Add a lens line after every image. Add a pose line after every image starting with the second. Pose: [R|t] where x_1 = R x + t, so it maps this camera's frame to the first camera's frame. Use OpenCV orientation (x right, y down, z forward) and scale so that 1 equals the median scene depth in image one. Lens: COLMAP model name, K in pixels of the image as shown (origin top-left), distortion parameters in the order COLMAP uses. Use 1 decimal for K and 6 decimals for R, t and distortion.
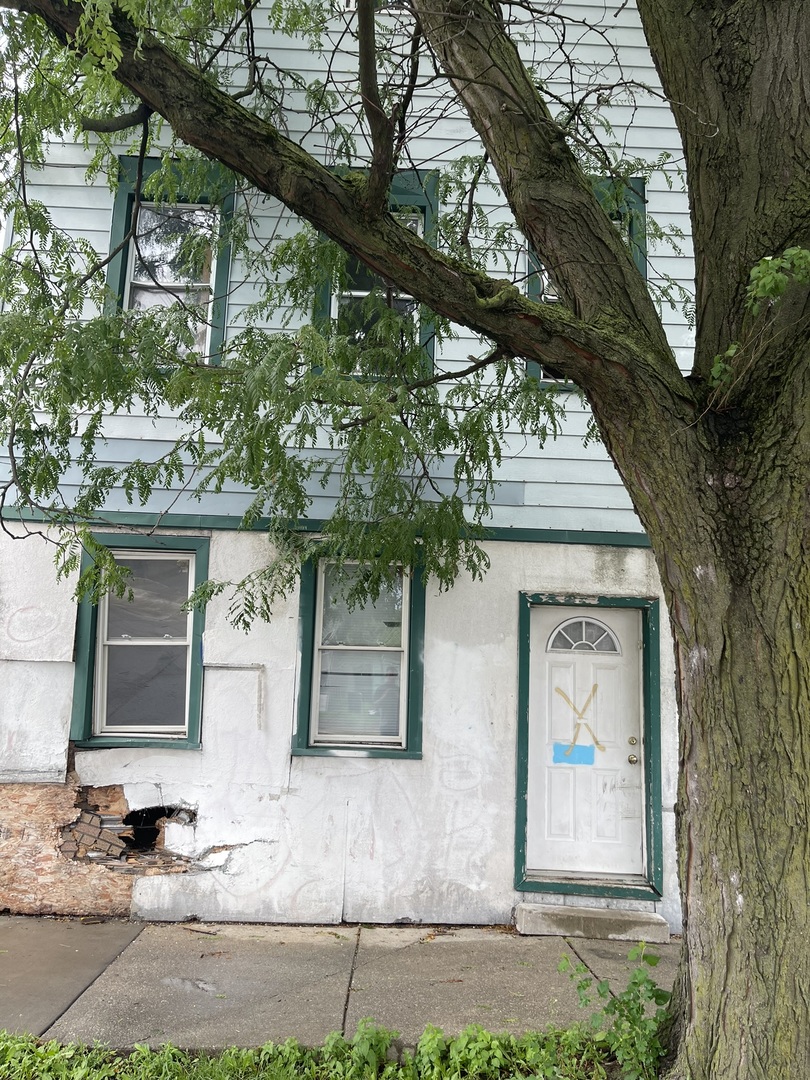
lens RADIAL K [[814.3, 0, 408.8], [0, 814.3, 548.0], [0, 0, 1]] dist [0.070967, -0.096206]
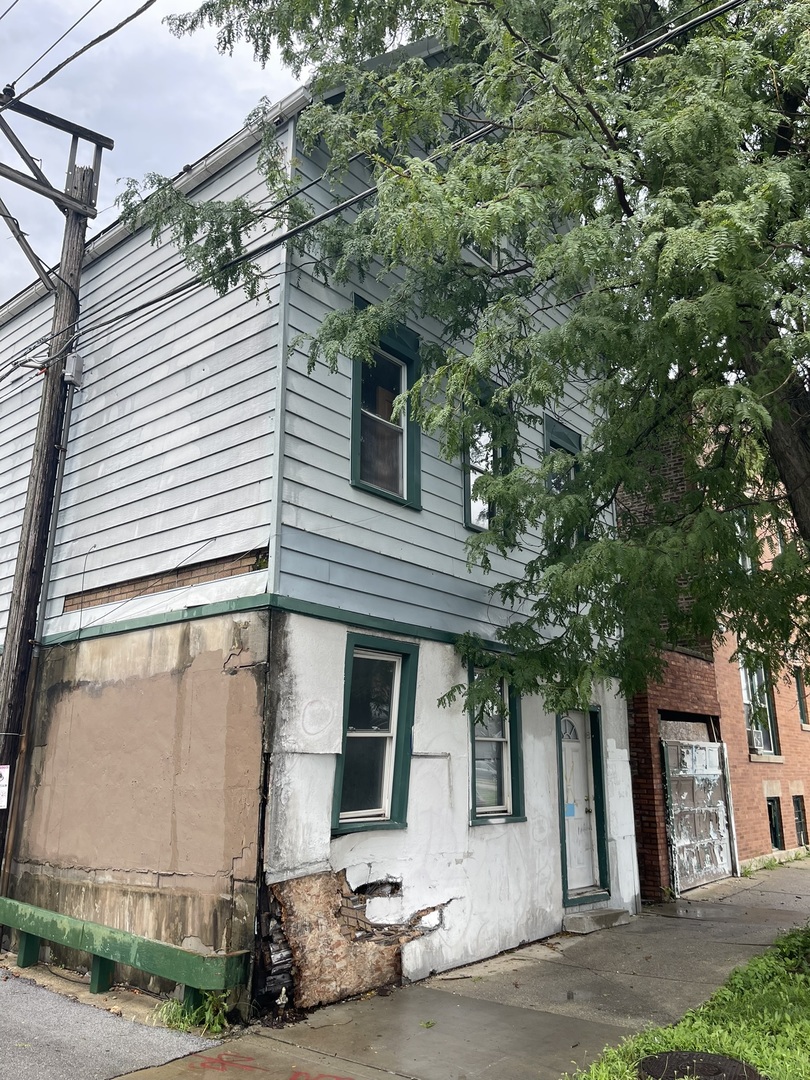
lens RADIAL K [[814.3, 0, 408.8], [0, 814.3, 548.0], [0, 0, 1]] dist [0.070967, -0.096206]
pose [[0.655323, 0.164295, 0.737264, -1.212640], [-0.111671, 0.986406, -0.120556, -0.007943], [-0.747048, -0.003328, 0.664762, 0.226643]]
